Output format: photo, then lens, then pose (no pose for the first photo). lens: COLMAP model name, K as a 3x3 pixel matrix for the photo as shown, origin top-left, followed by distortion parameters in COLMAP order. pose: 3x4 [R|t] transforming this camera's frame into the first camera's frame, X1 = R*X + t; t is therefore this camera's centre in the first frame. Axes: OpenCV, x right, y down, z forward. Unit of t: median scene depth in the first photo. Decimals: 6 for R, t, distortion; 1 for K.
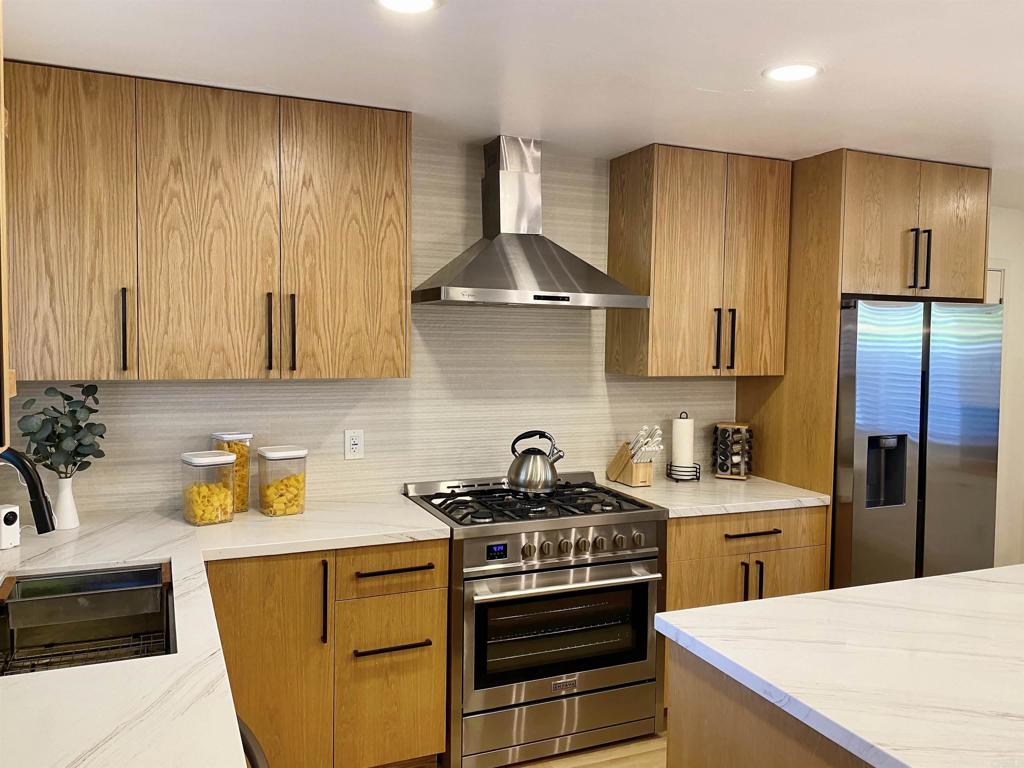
lens RADIAL K [[775.4, 0, 504.6], [0, 775.4, 375.2], [0, 0, 1]] dist [0.042728, -0.048227]
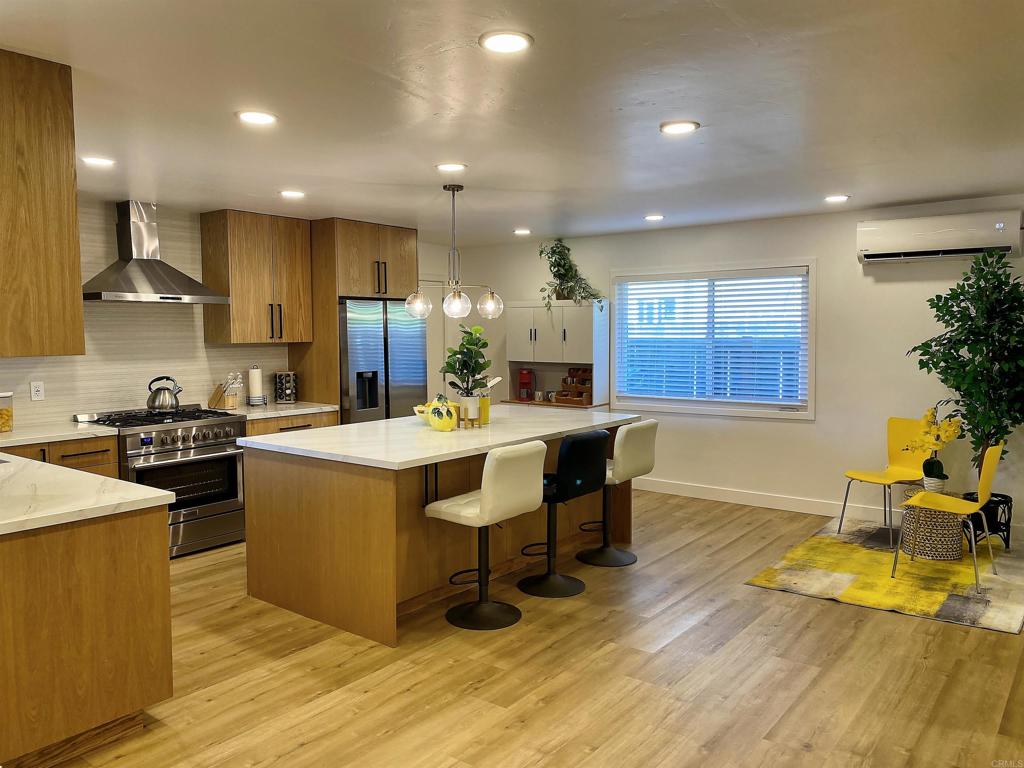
lens RADIAL K [[775.4, 0, 508.2], [0, 775.4, 381.8], [0, 0, 1]] dist [0.042728, -0.048227]
pose [[0.869833, -0.051903, 0.490608, -0.135709], [0.041499, 0.998624, 0.032071, 0.057171], [-0.491597, -0.007537, 0.870790, -0.821777]]
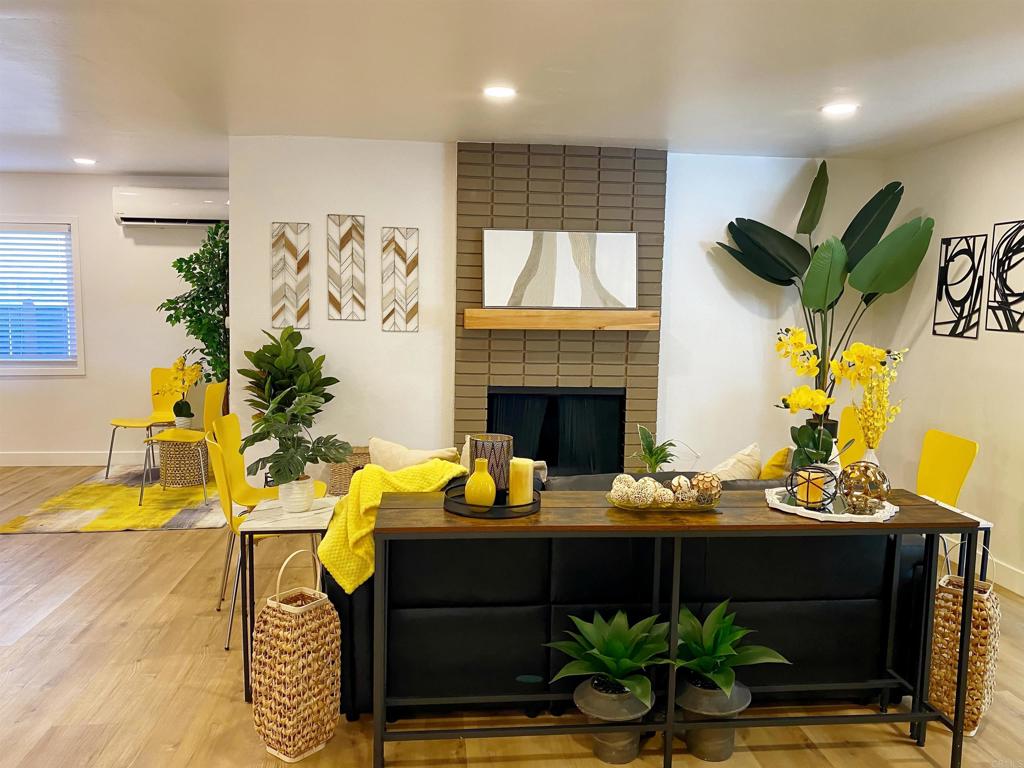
lens RADIAL K [[825.9, 0, 513.7], [0, 825.9, 379.0], [0, 0, 1]] dist [0.002351, -0.000043]
pose [[0.294237, -0.102733, 0.950195, -0.214541], [0.037369, 0.994682, 0.095972, 0.092822], [-0.955002, 0.007269, 0.296512, -1.173947]]
